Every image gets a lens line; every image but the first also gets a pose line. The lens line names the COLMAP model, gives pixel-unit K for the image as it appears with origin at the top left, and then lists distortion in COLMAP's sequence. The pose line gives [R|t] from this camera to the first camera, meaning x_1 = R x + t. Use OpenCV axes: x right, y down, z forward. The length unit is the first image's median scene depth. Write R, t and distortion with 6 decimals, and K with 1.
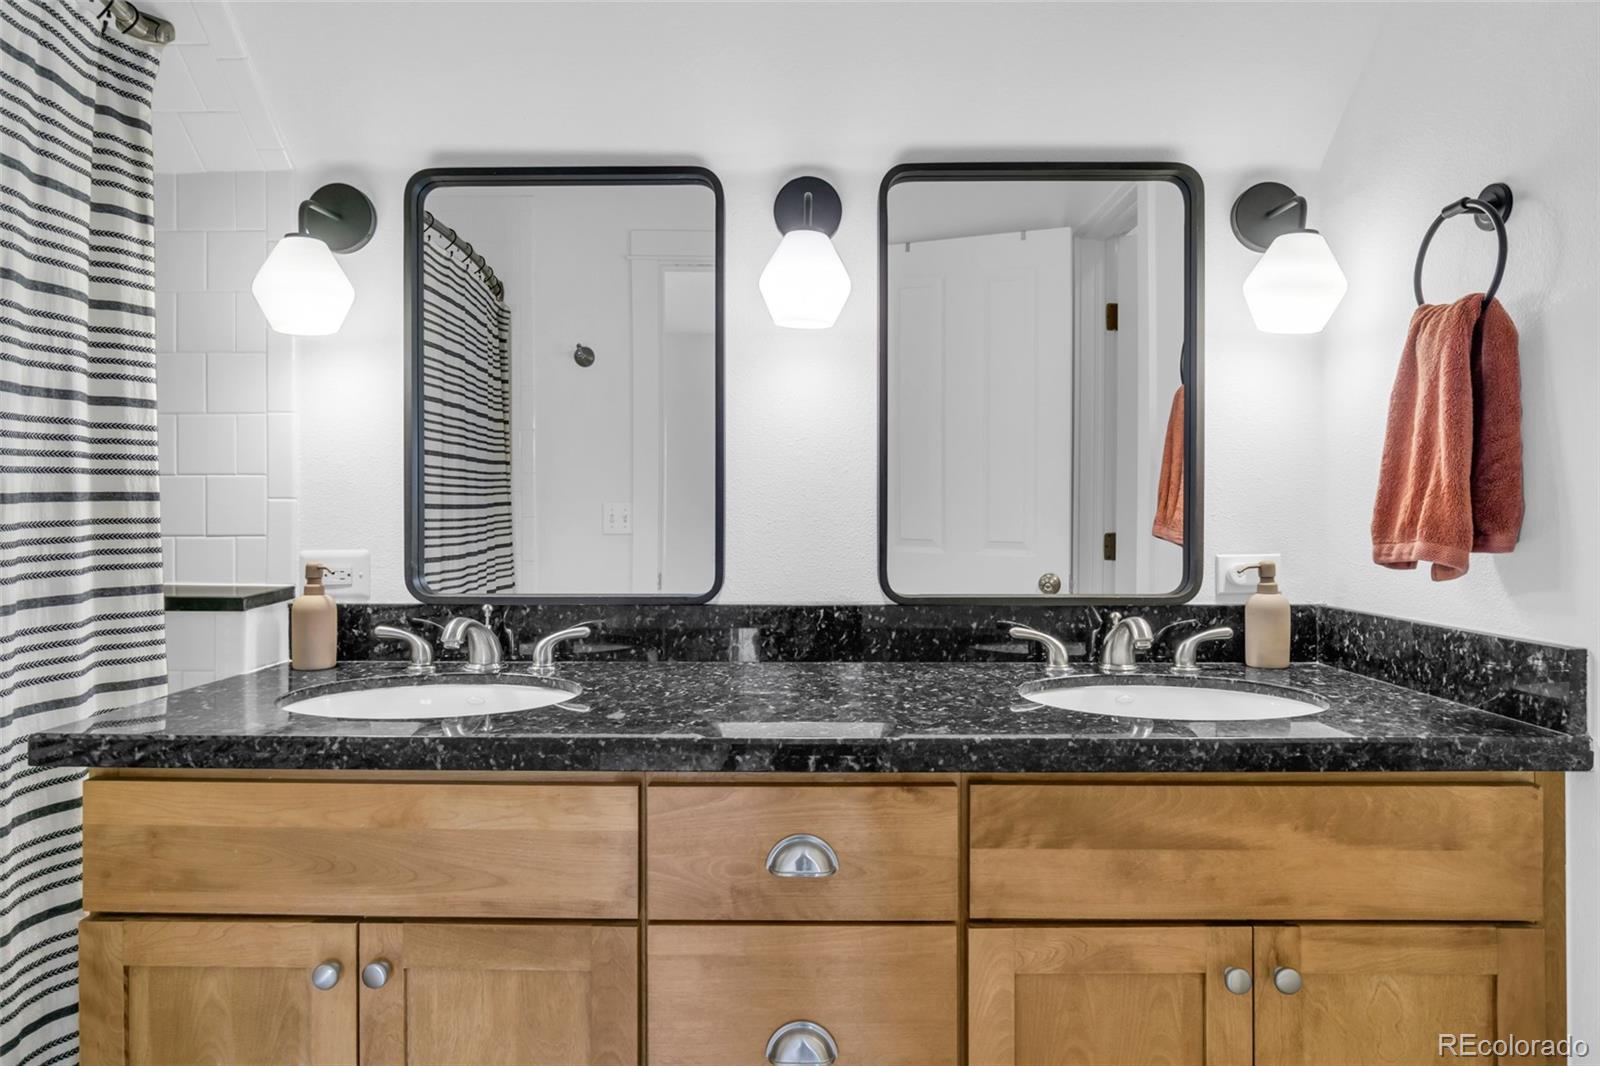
lens RADIAL K [[688.8, 0, 800.0], [0, 688.8, 517.3], [0, 0, 1]] dist [-0.004548, -0.000173]
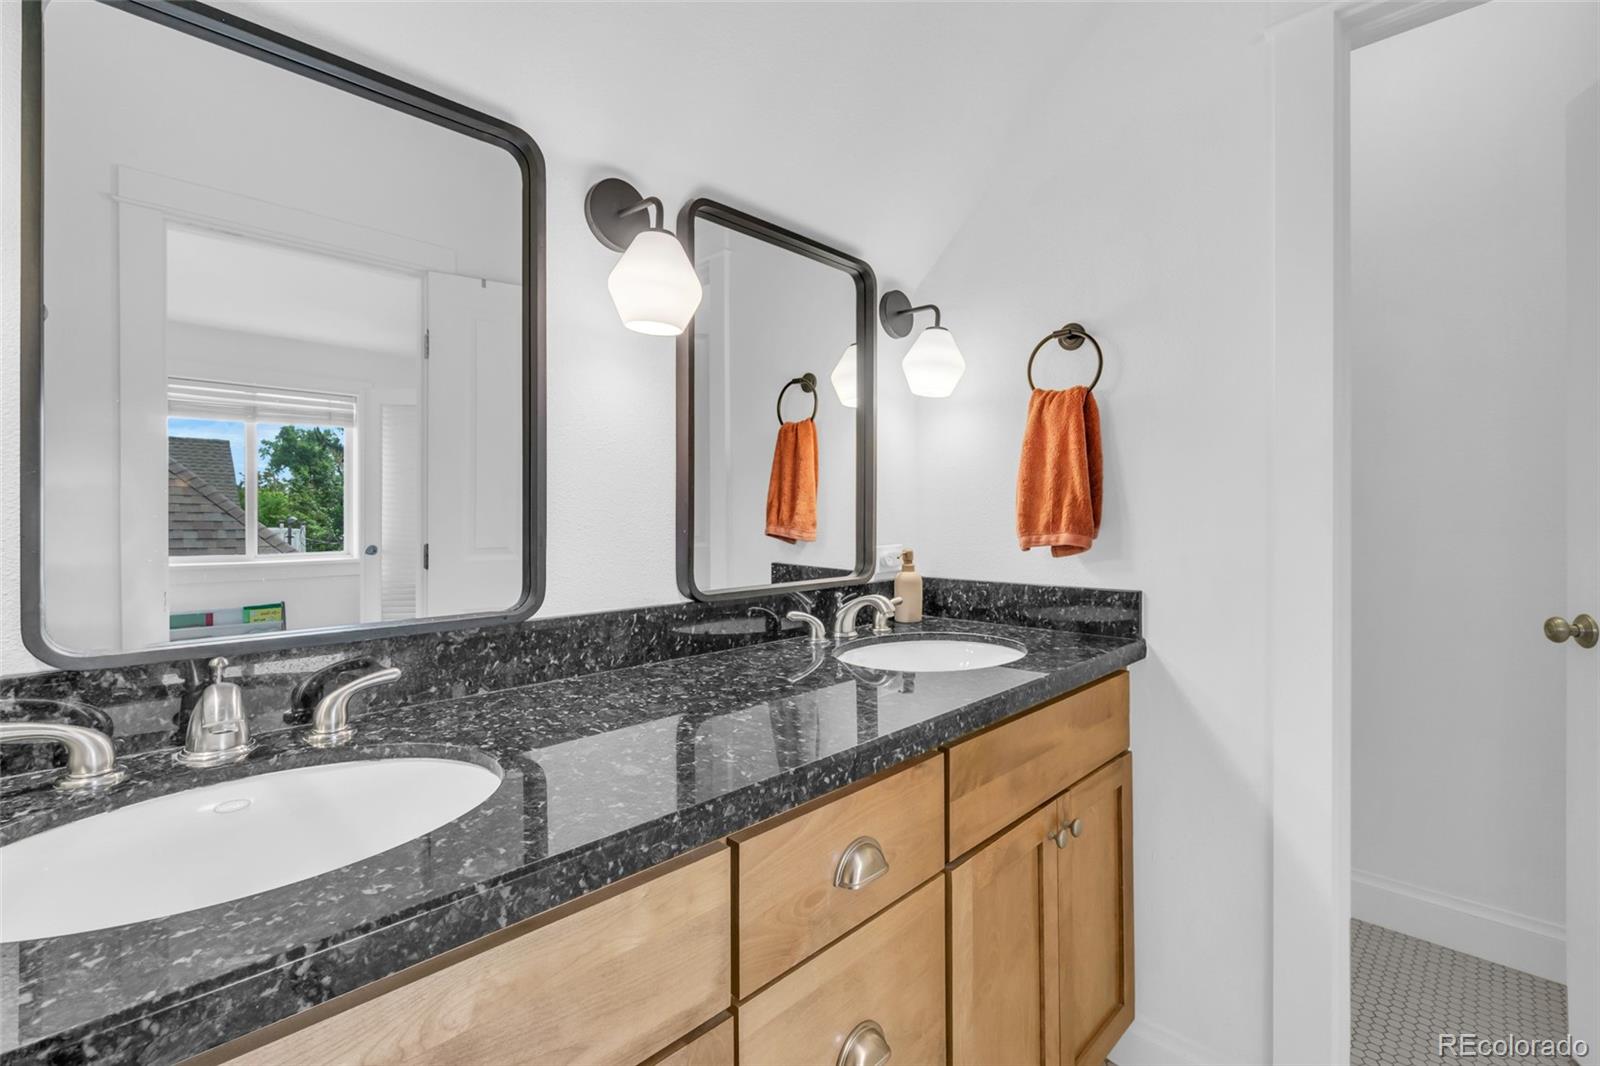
lens RADIAL K [[574.9, 0, 800.3], [0, 574.9, 515.2], [0, 0, 1]] dist [-0.009099, 0.000016]
pose [[0.803335, -0.001714, 0.595525, -0.285671], [0.006990, 0.999954, -0.006551, -0.002346], [-0.595487, 0.009425, 0.803310, 0.192148]]
